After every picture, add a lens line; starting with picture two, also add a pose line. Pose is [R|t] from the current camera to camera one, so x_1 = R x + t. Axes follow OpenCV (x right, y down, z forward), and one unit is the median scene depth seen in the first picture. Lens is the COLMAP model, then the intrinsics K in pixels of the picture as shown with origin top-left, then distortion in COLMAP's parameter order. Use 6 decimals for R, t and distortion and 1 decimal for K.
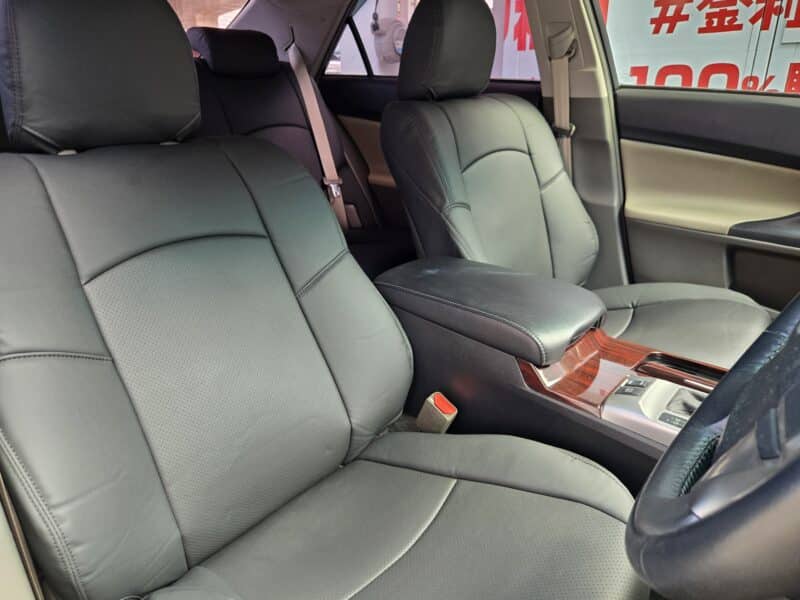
lens RADIAL K [[548.4, 0, 402.0], [0, 548.4, 302.6], [0, 0, 1]] dist [0.023155, -0.012747]
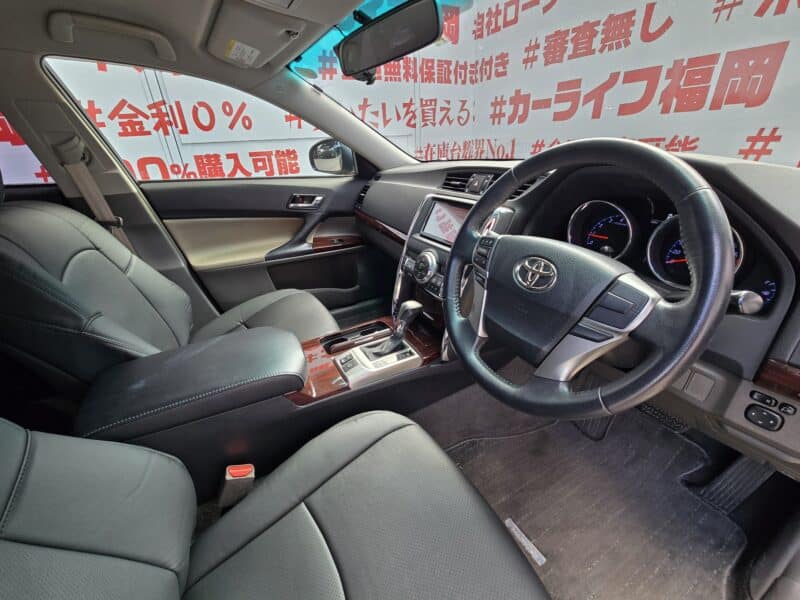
lens RADIAL K [[329.1, 0, 397.7], [0, 329.1, 293.1], [0, 0, 1]] dist [0.000519, 0.000976]
pose [[0.344976, -0.392223, 0.852732, -0.163648], [0.388508, 0.886693, 0.250672, -0.122193], [-0.854431, 0.244817, 0.458270, 0.195560]]
